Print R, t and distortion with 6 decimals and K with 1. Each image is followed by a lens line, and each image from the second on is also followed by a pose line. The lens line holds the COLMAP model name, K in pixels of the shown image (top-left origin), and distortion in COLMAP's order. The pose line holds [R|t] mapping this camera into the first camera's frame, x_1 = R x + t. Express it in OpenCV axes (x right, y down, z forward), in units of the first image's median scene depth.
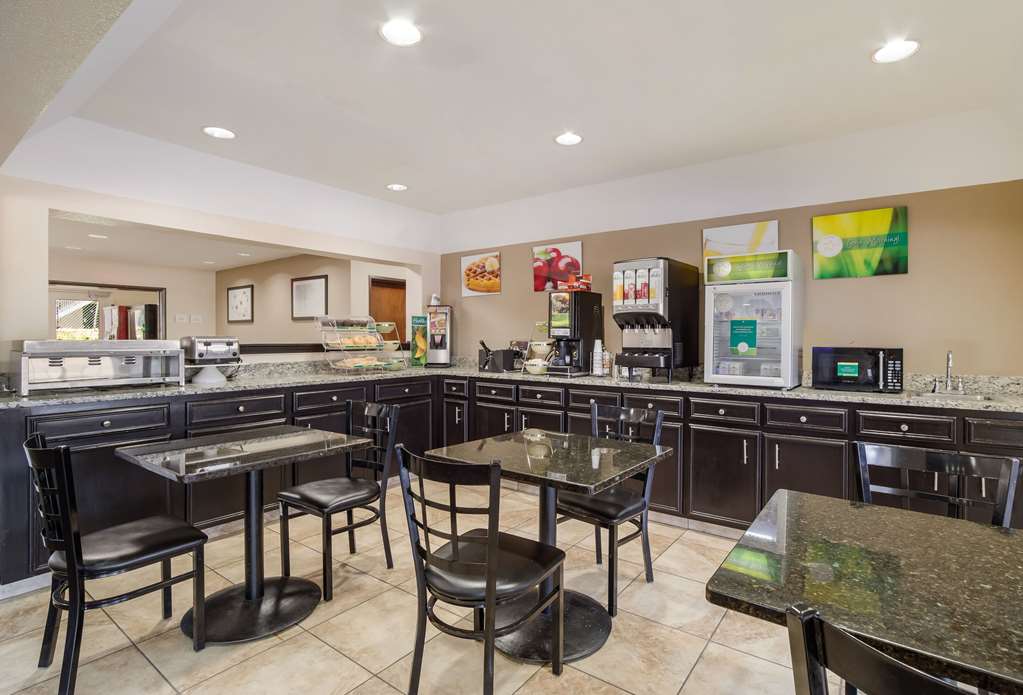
lens RADIAL K [[498.2, 0, 508.3], [0, 498.2, 348.0], [0, 0, 1]] dist [-0.020312, -0.000096]
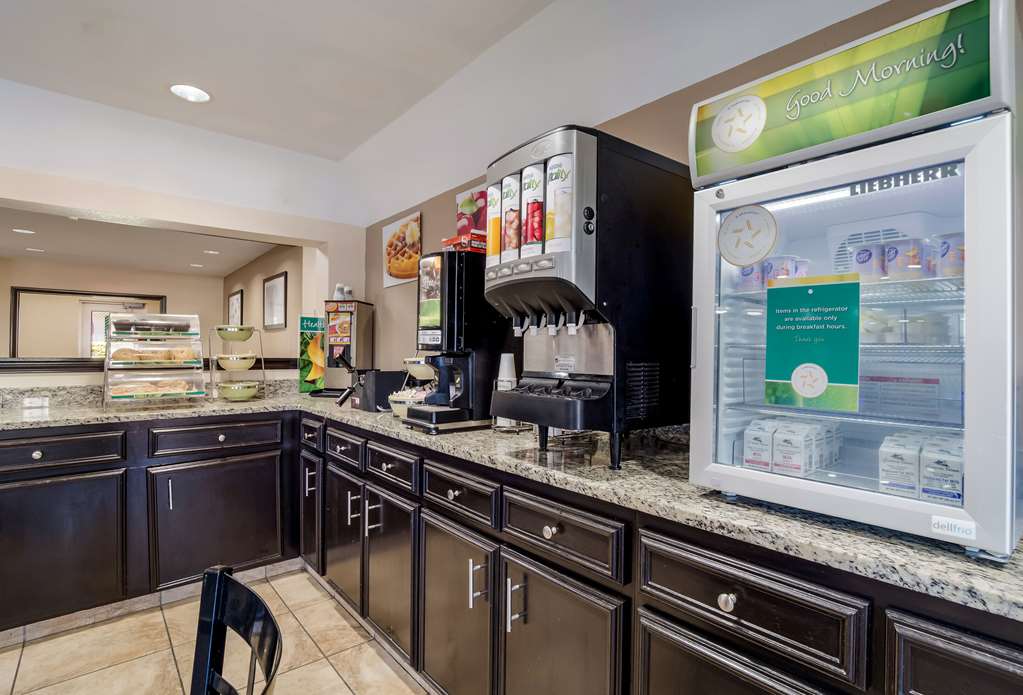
lens RADIAL K [[498.2, 0, 518.9], [0, 498.2, 349.3], [0, 0, 1]] dist [-0.020312, -0.000096]
pose [[0.980310, 0.002563, -0.197447, 0.278635], [-0.008026, 0.999607, -0.026874, -0.007828], [0.197300, 0.027930, 0.979945, 0.524186]]
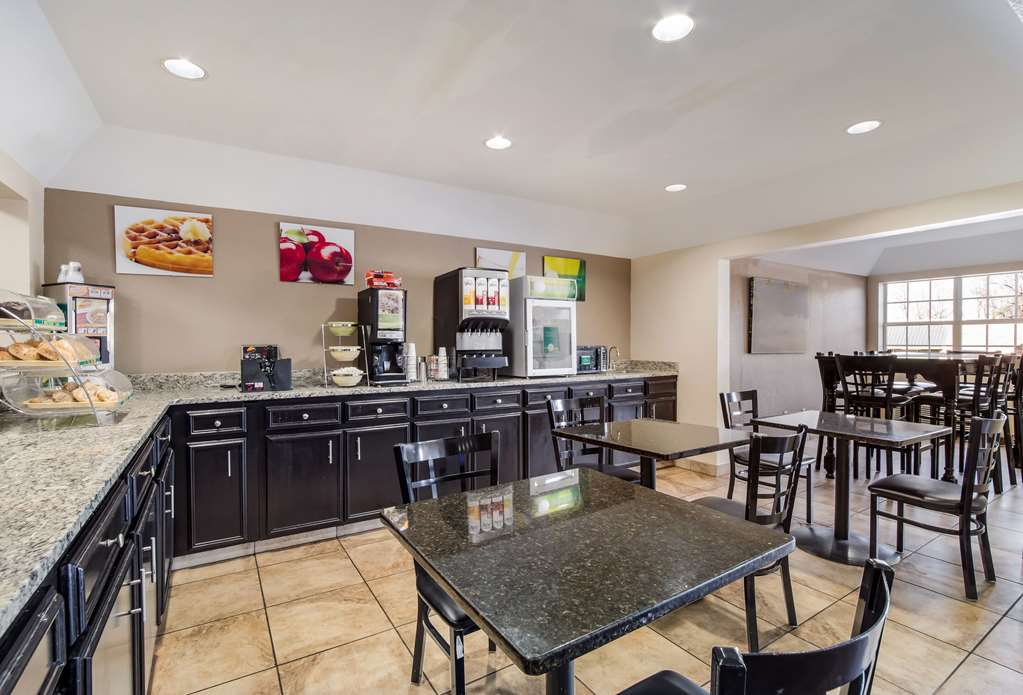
lens RADIAL K [[498.2, 0, 519.6], [0, 498.2, 342.7], [0, 0, 1]] dist [-0.020312, -0.000096]
pose [[0.344423, -0.007350, 0.938786, -0.624983], [0.023854, 0.999715, -0.000924, -0.011345], [-0.938512, 0.022712, 0.344500, 0.470574]]
